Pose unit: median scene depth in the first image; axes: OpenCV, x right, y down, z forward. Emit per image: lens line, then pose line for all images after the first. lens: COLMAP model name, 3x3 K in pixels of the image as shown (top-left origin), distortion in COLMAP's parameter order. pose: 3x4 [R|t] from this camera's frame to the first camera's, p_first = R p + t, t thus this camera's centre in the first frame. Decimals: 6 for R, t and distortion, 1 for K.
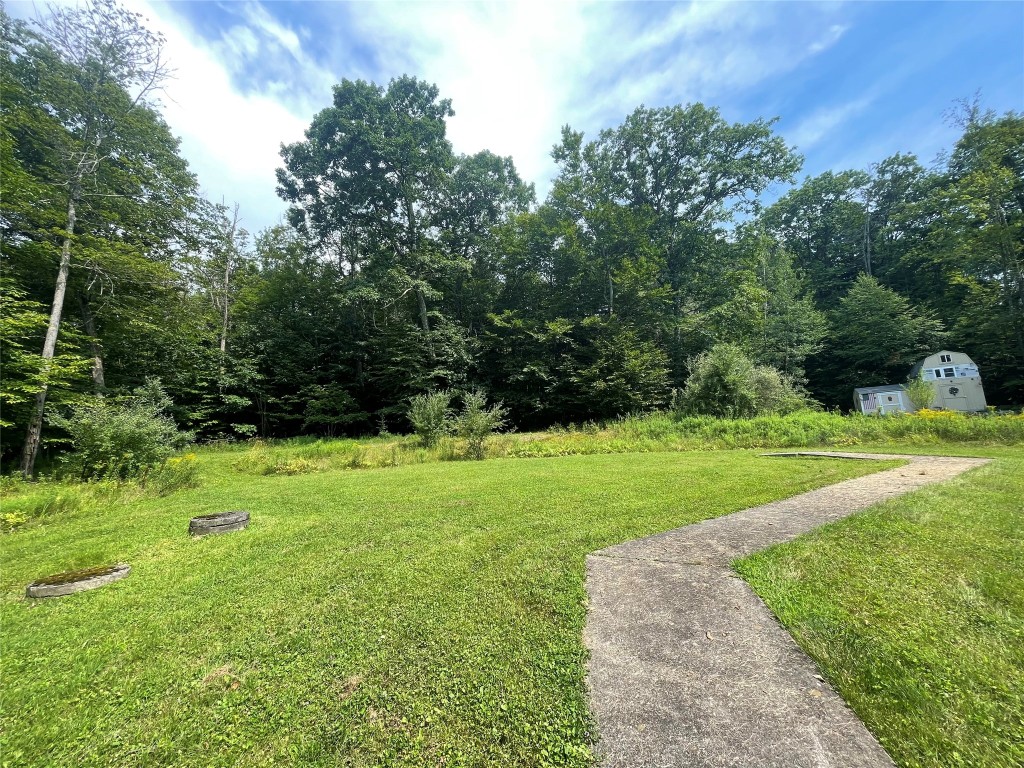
lens RADIAL K [[409.3, 0, 512.1], [0, 409.3, 383.2], [0, 0, 1]] dist [-0.003530, -0.001436]
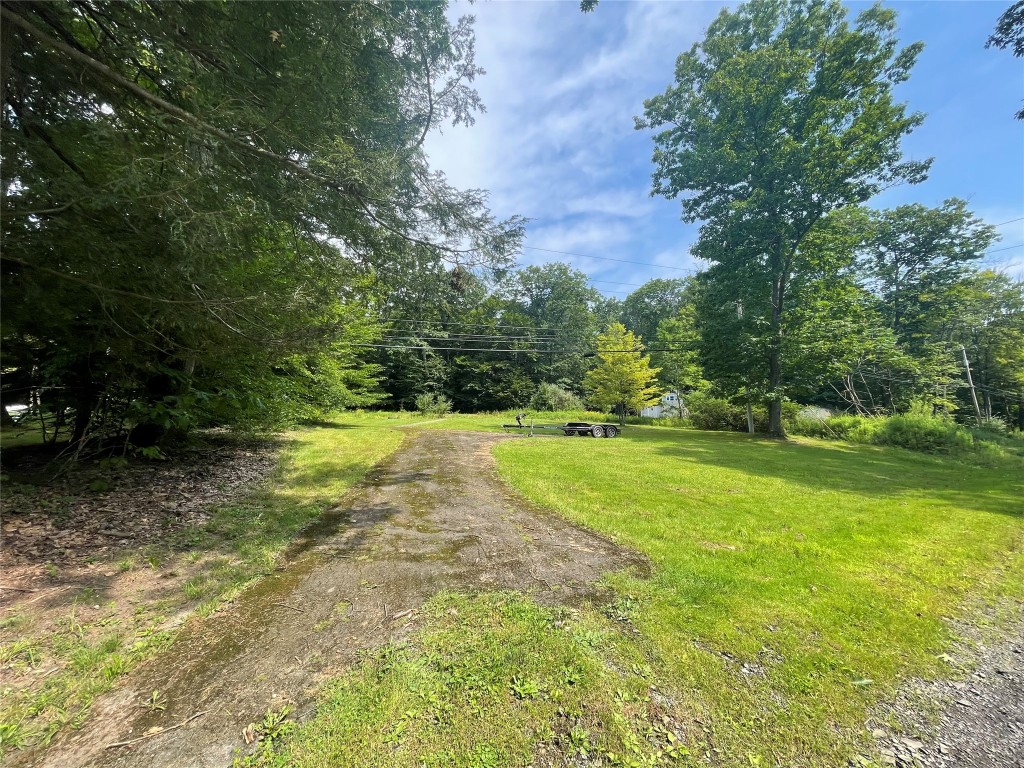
lens RADIAL K [[409.3, 0, 510.7], [0, 409.3, 383.9], [0, 0, 1]] dist [-0.003530, -0.001436]
pose [[0.997999, 0.061631, 0.014128, 0.210507], [-0.061872, 0.997934, 0.017307, -0.086386], [-0.013032, -0.018147, 0.999750, -1.127336]]
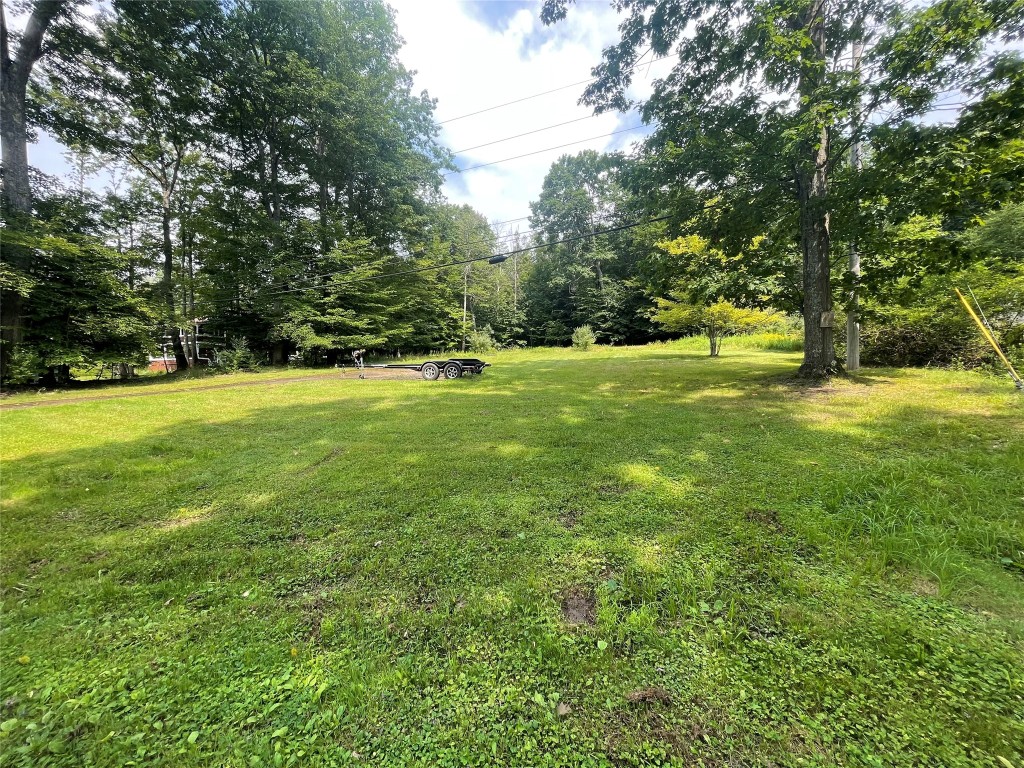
lens RADIAL K [[409.3, 0, 507.3], [0, 409.3, 383.4], [0, 0, 1]] dist [-0.003530, -0.001436]
pose [[0.759495, 0.072325, -0.646480, 0.746818], [0.056953, 0.982591, 0.176837, -0.068573], [0.648015, -0.171126, 0.742154, -0.749670]]
